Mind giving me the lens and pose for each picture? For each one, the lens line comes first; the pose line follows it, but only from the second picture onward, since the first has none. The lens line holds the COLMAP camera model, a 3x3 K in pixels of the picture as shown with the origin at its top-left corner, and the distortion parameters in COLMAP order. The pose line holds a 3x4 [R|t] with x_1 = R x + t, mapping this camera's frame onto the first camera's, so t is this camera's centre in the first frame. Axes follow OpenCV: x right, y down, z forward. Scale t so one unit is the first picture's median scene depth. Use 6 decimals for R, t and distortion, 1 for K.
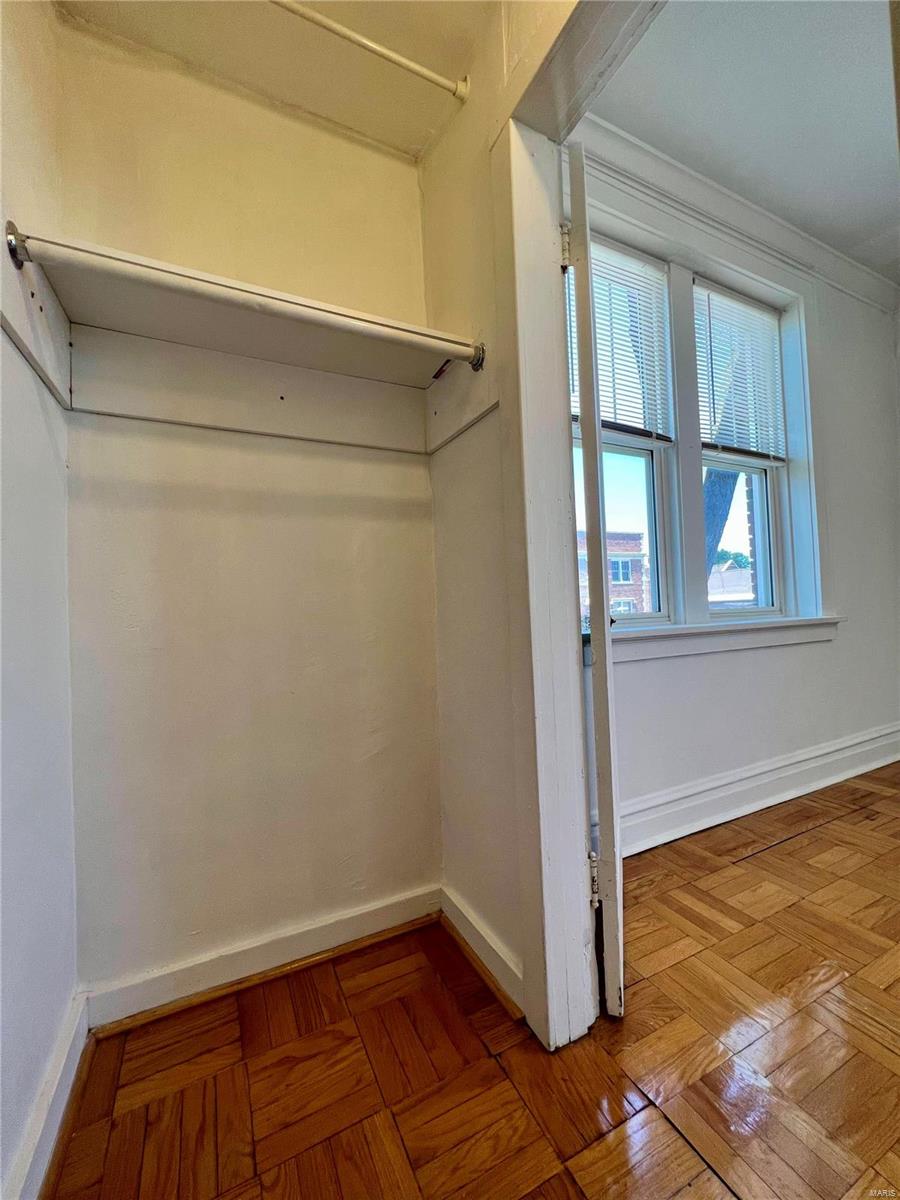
lens RADIAL K [[478.8, 0, 462.2], [0, 478.8, 599.6], [0, 0, 1]] dist [-0.000115, 0.000134]
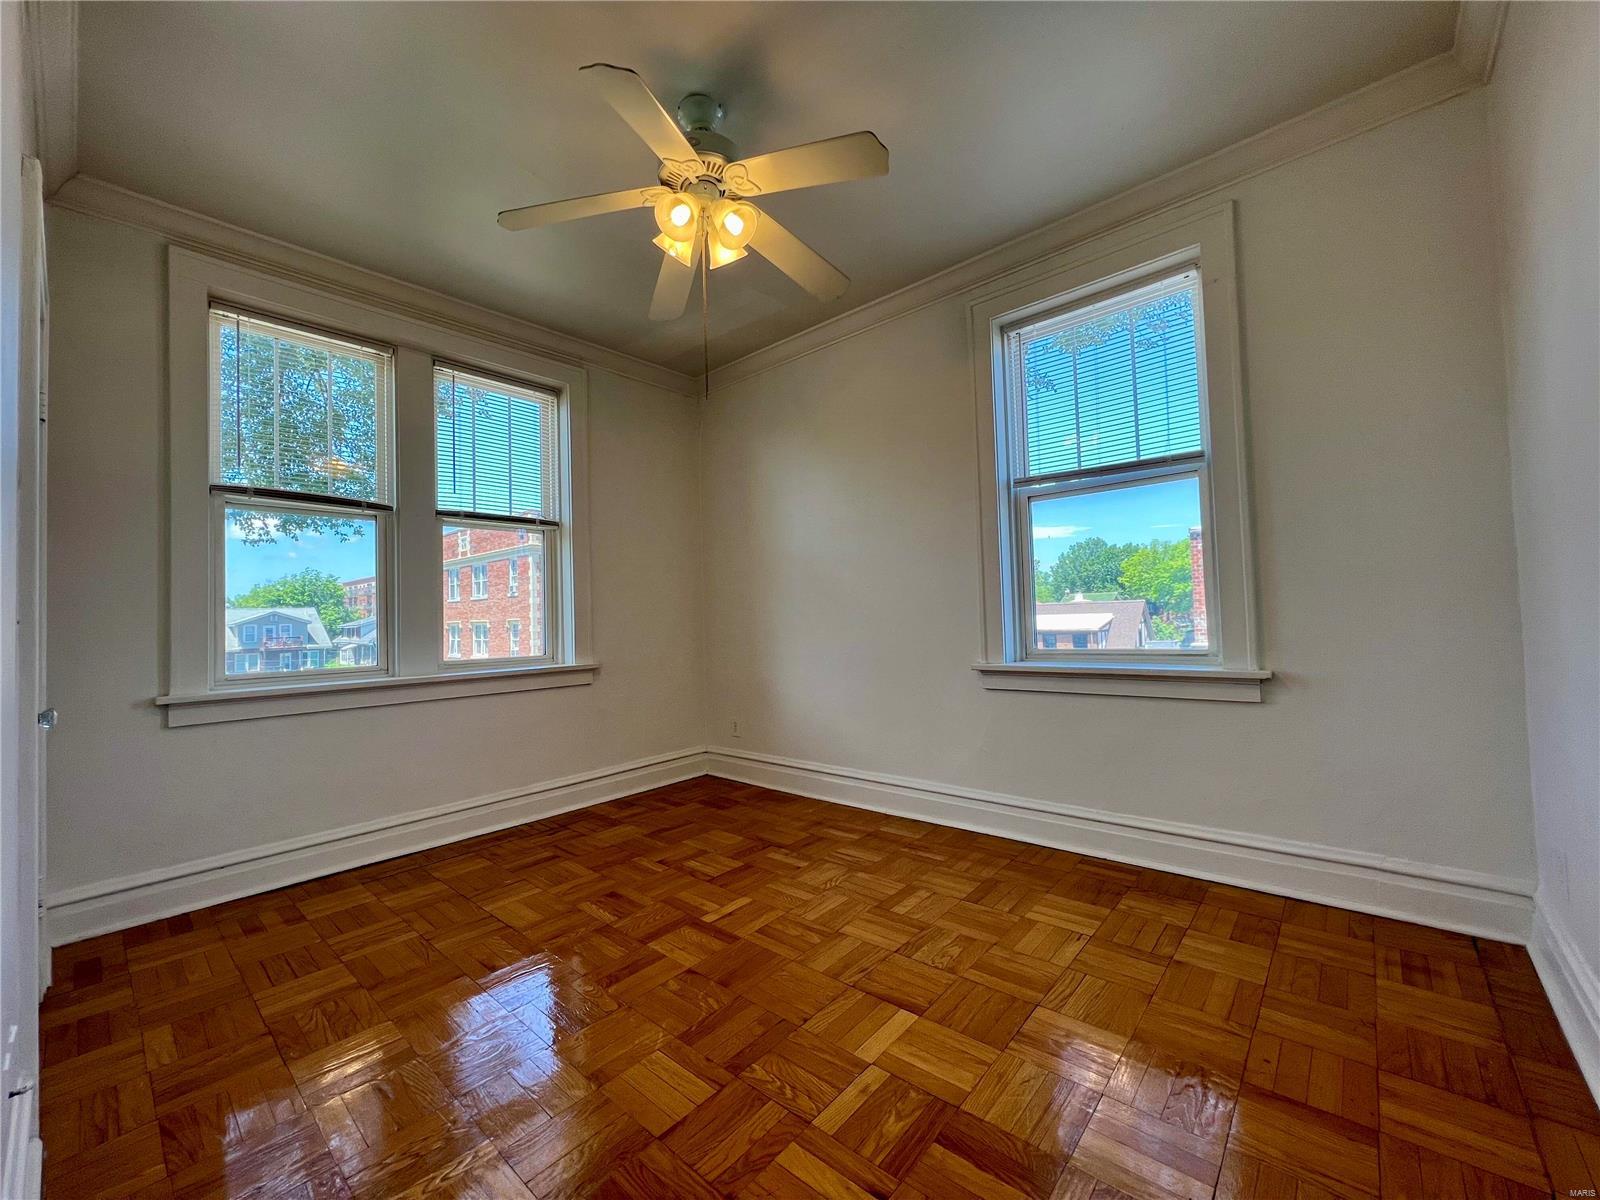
lens RADIAL K [[638.4, 0, 798.2], [0, 638.4, 601.3], [0, 0, 1]] dist [-0.000115, 0.000134]
pose [[0.924790, 0.021902, 0.379846, 0.721640], [-0.016720, 0.999717, -0.016938, -0.108578], [-0.380109, 0.009313, 0.924895, -0.679010]]
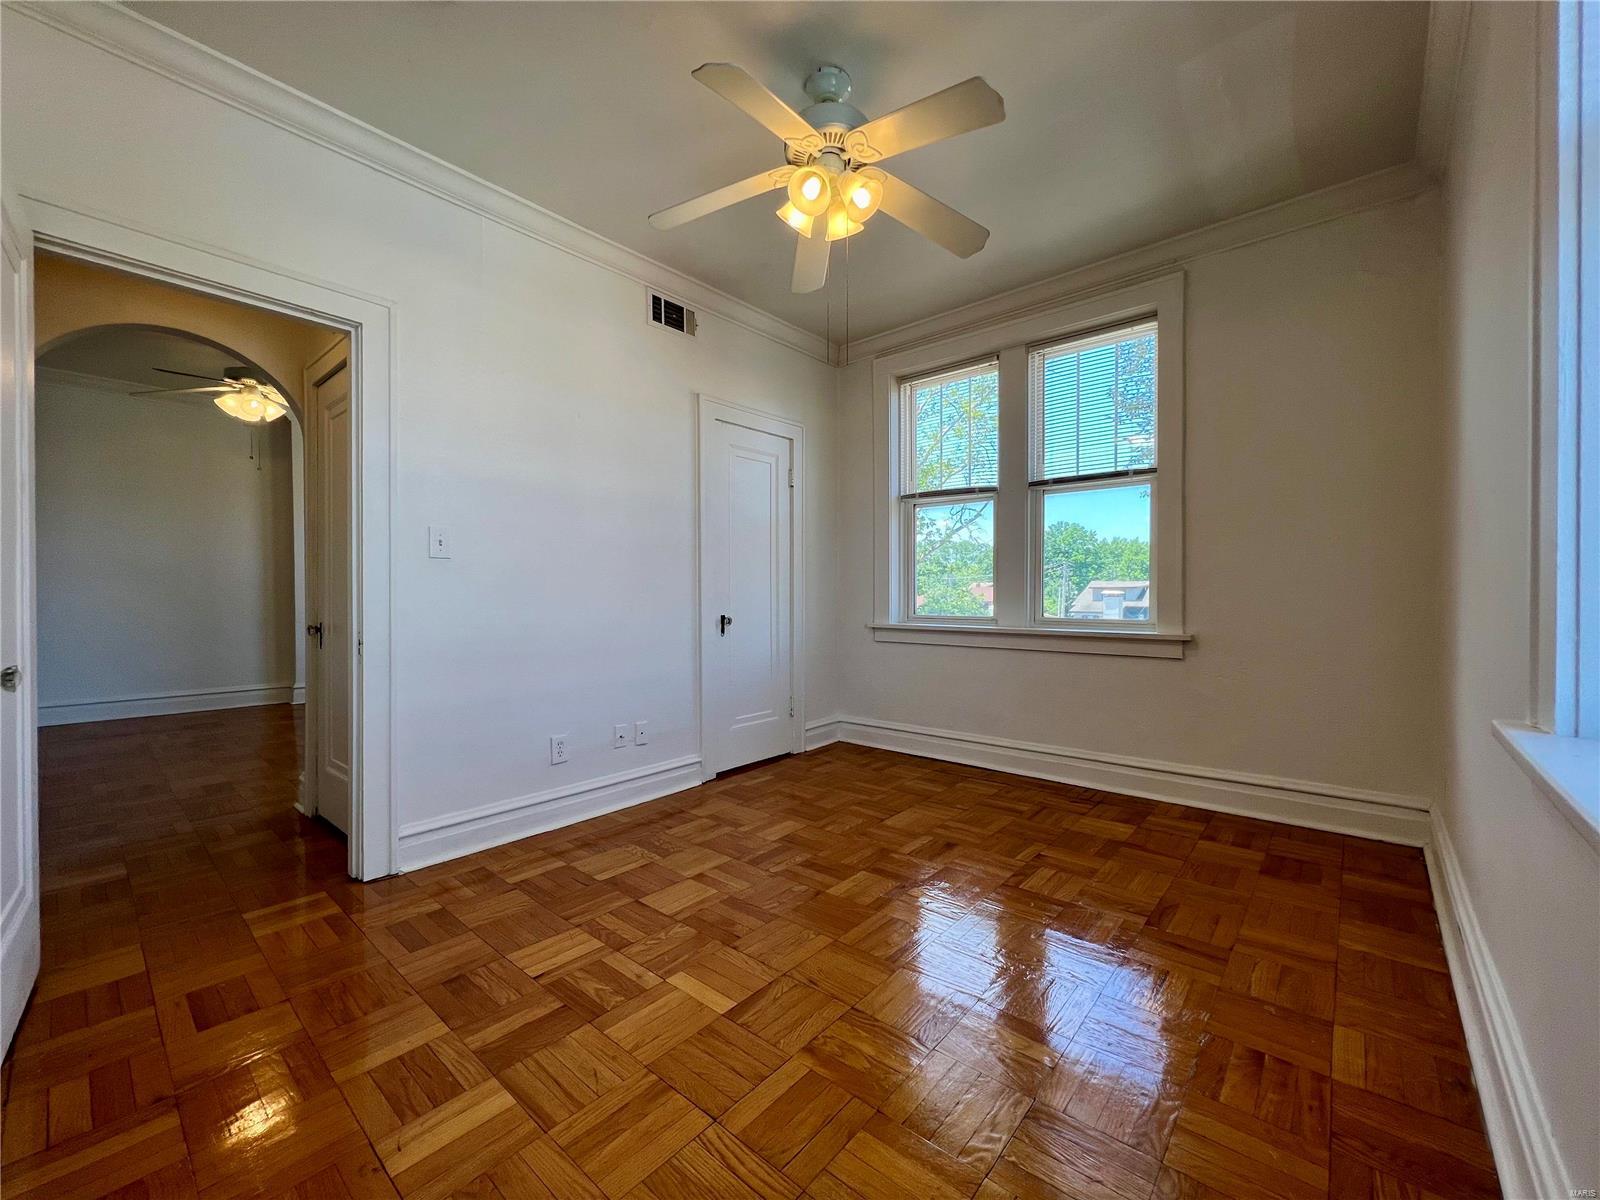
lens RADIAL K [[638.4, 0, 798.2], [0, 638.4, 601.3], [0, 0, 1]] dist [-0.000115, 0.000134]
pose [[0.383156, 0.044625, -0.922605, 1.824591], [0.013277, 0.998463, 0.053808, -0.120110], [0.923588, -0.032866, 0.381975, -0.197243]]
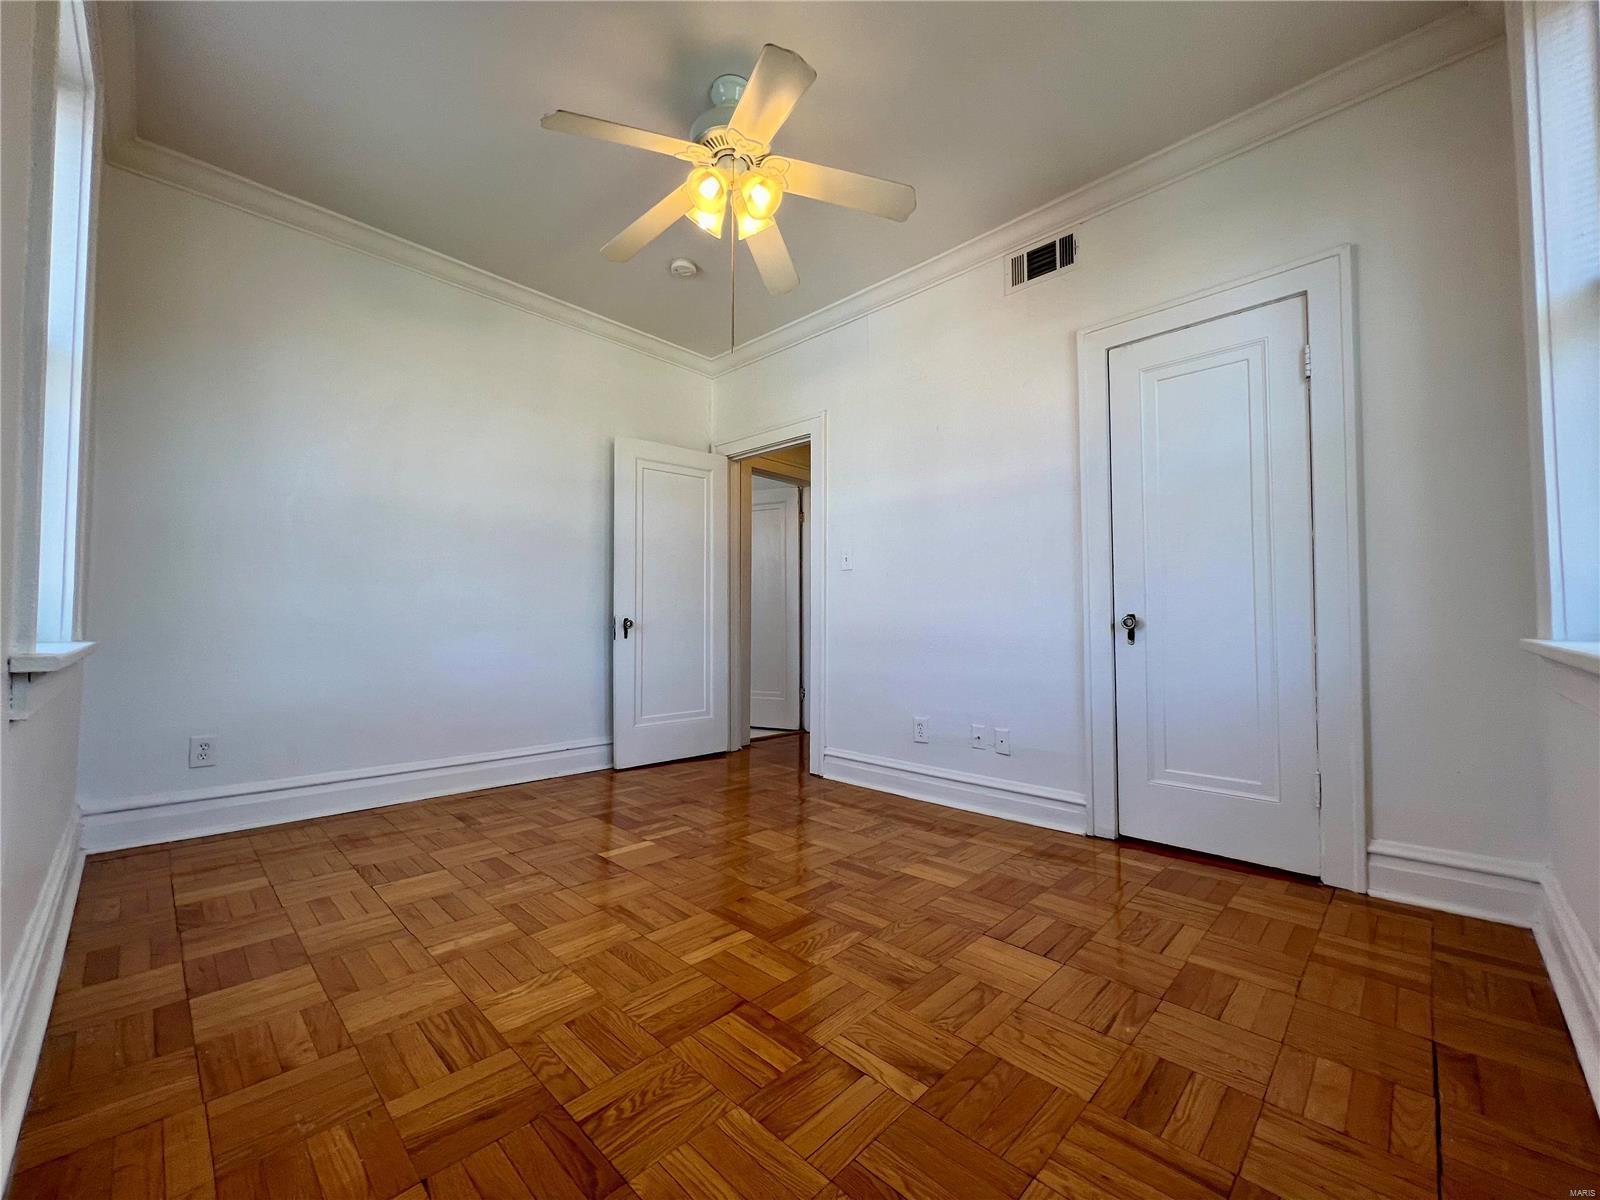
lens RADIAL K [[638.4, 0, 798.2], [0, 638.4, 601.3], [0, 0, 1]] dist [-0.000115, 0.000134]
pose [[-0.942149, 0.026440, -0.334149, 1.188407], [0.044154, 0.997987, -0.045529, 0.005474], [0.332273, -0.057649, -0.941420, 1.157156]]
